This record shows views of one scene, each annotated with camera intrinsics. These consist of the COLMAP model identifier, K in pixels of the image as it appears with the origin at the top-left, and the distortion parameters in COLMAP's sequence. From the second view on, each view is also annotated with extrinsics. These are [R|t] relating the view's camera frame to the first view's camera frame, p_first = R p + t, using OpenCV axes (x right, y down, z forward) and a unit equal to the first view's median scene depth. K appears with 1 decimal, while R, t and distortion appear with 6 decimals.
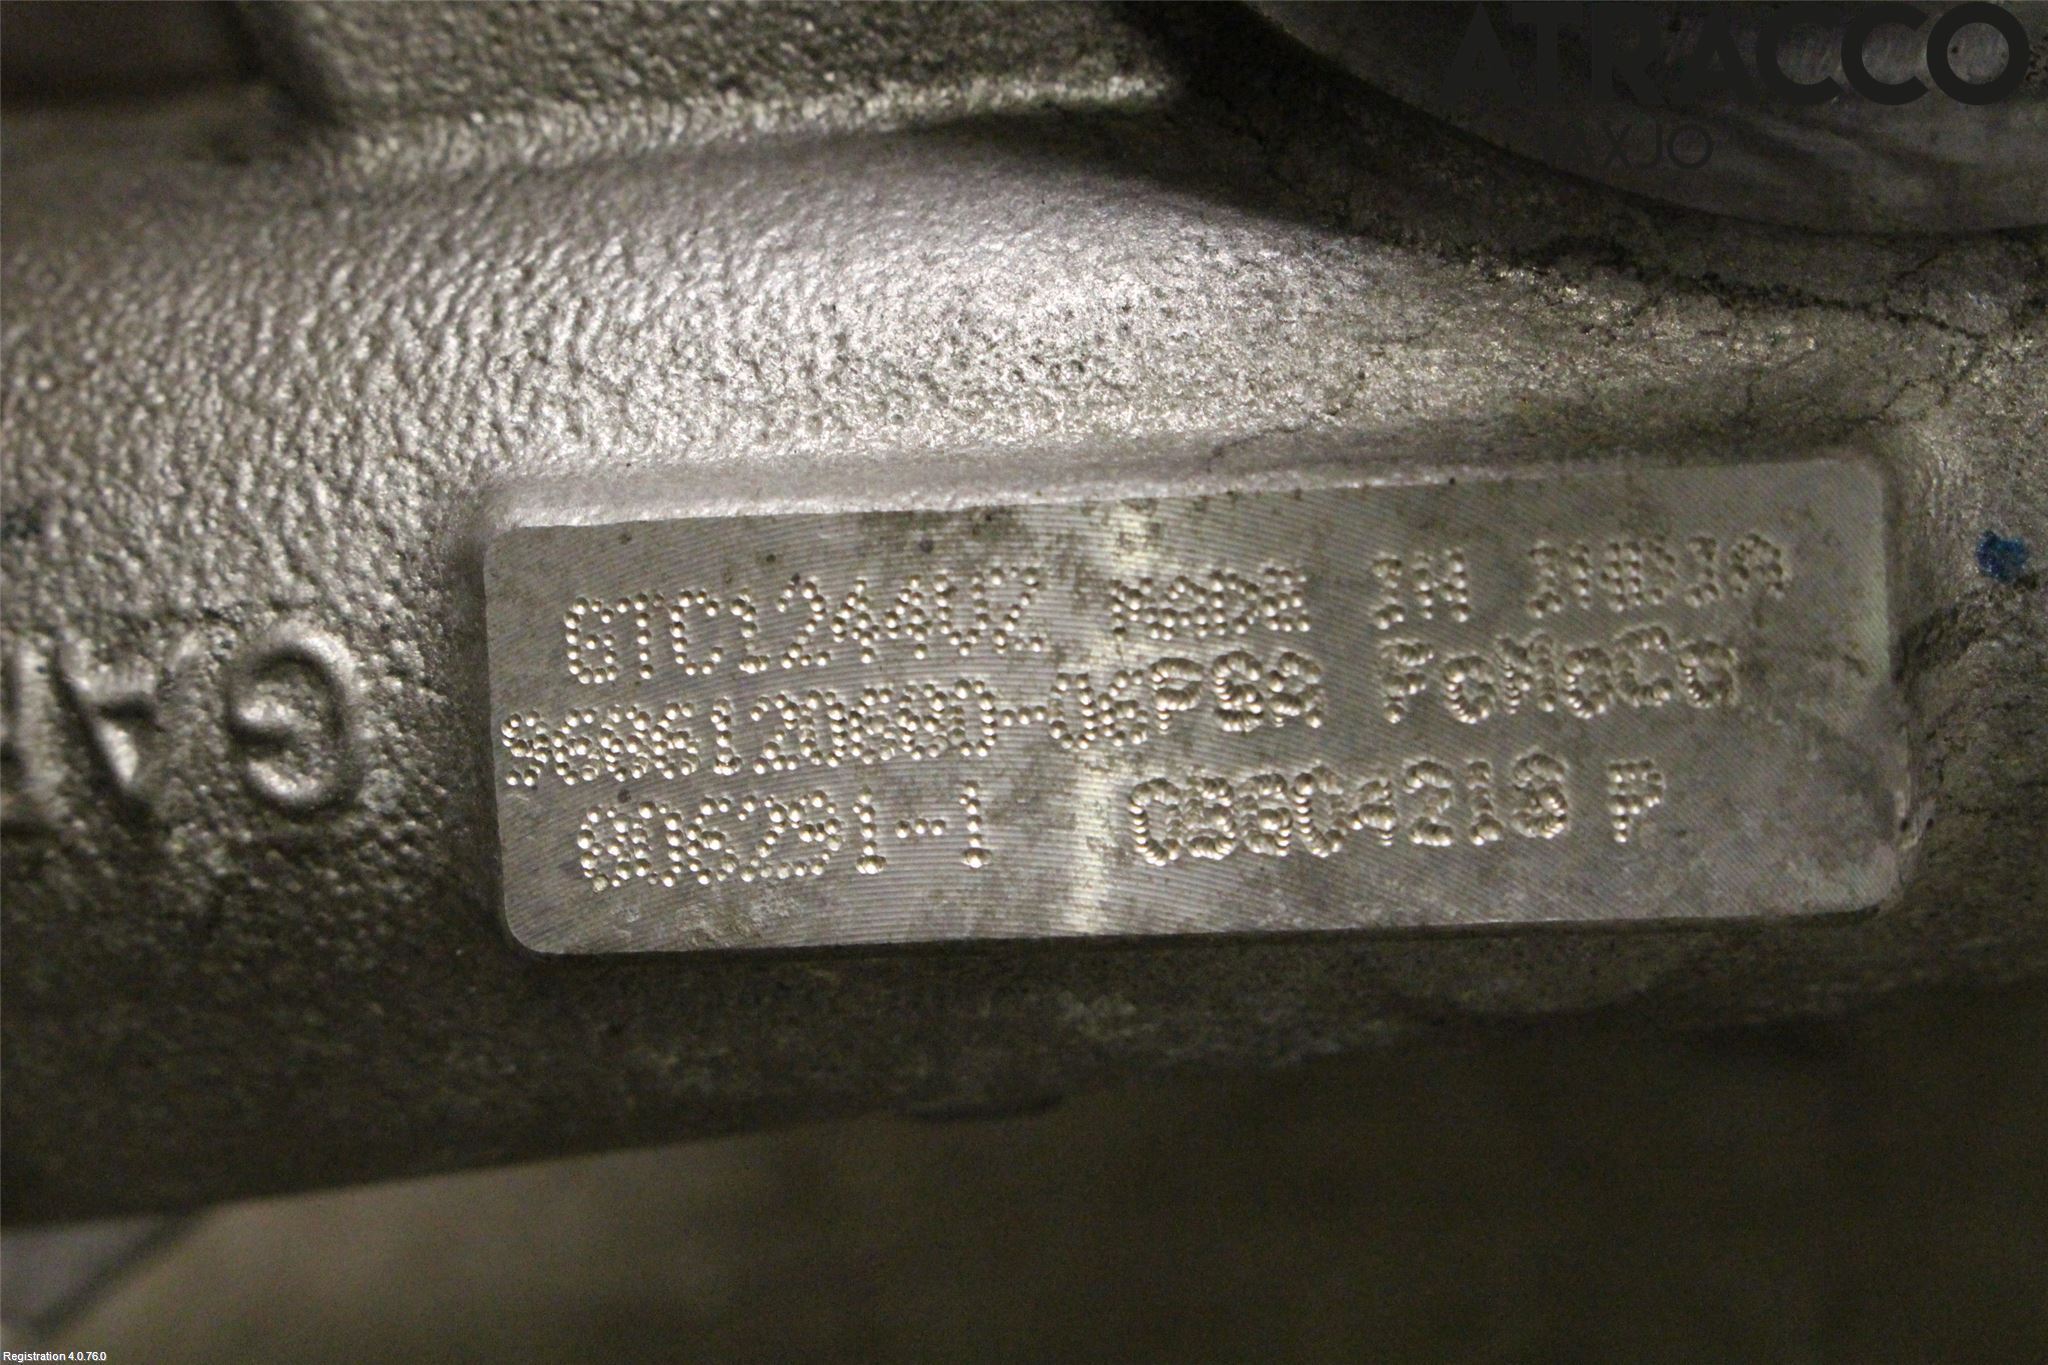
lens RADIAL K [[3432.9, 0, 1024.0], [0, 3432.9, 682.5], [0, 0, 1]] dist [-0.281927, 1.020946]
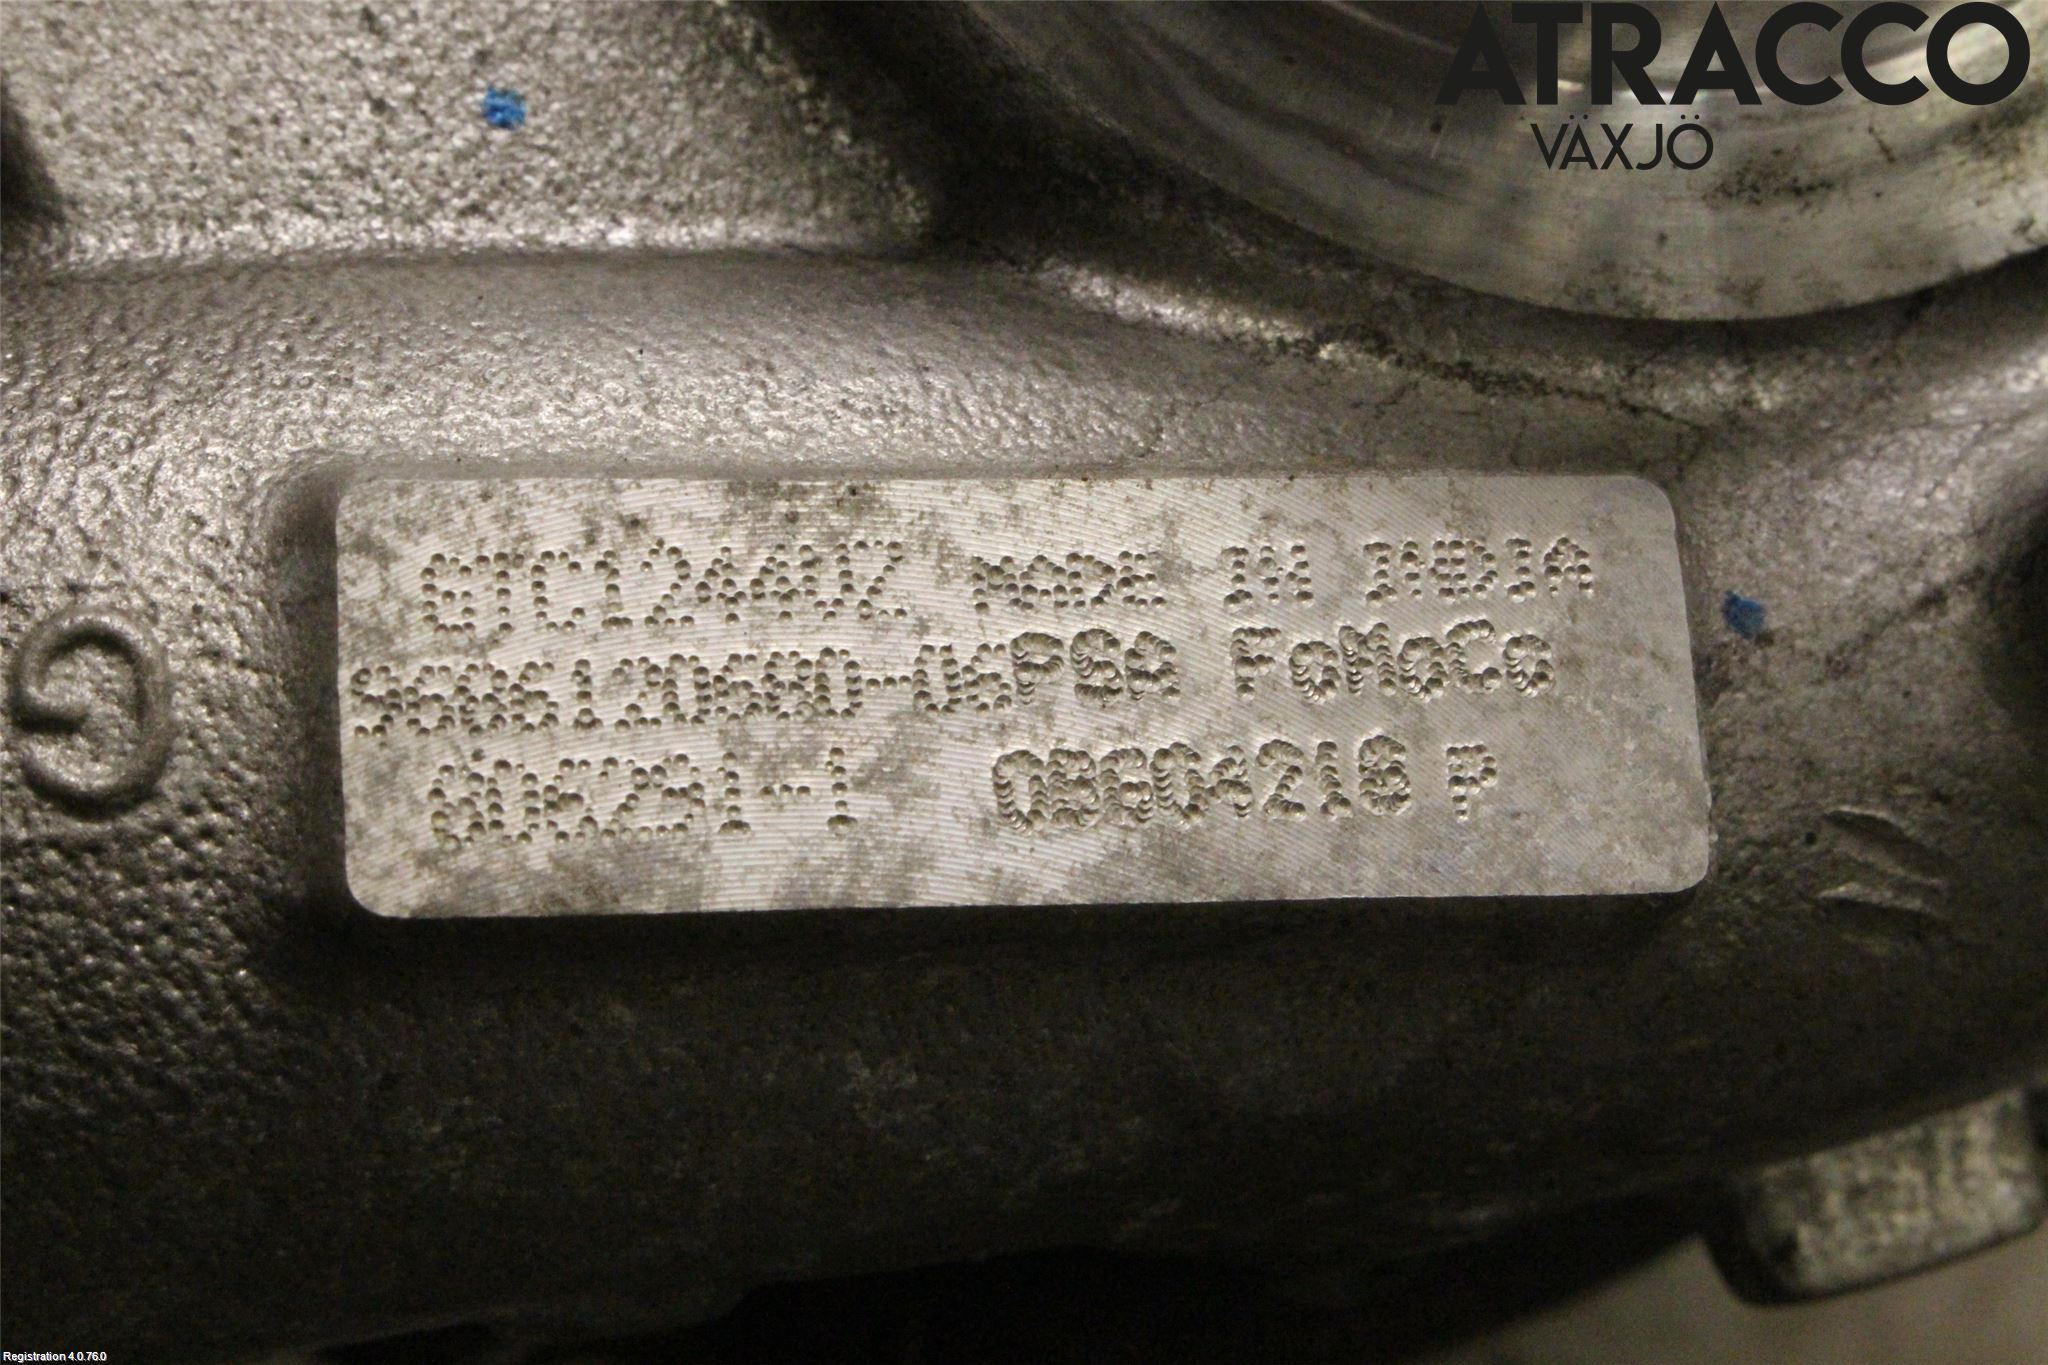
lens RADIAL K [[3432.9, 0, 1024.0], [0, 3432.9, 682.5], [0, 0, 1]] dist [-0.281927, 1.020946]
pose [[0.959943, 0.047714, 0.276103, -0.236453], [0.029424, 0.962780, -0.268679, 0.276684], [-0.278646, 0.266041, 0.922810, 0.070241]]
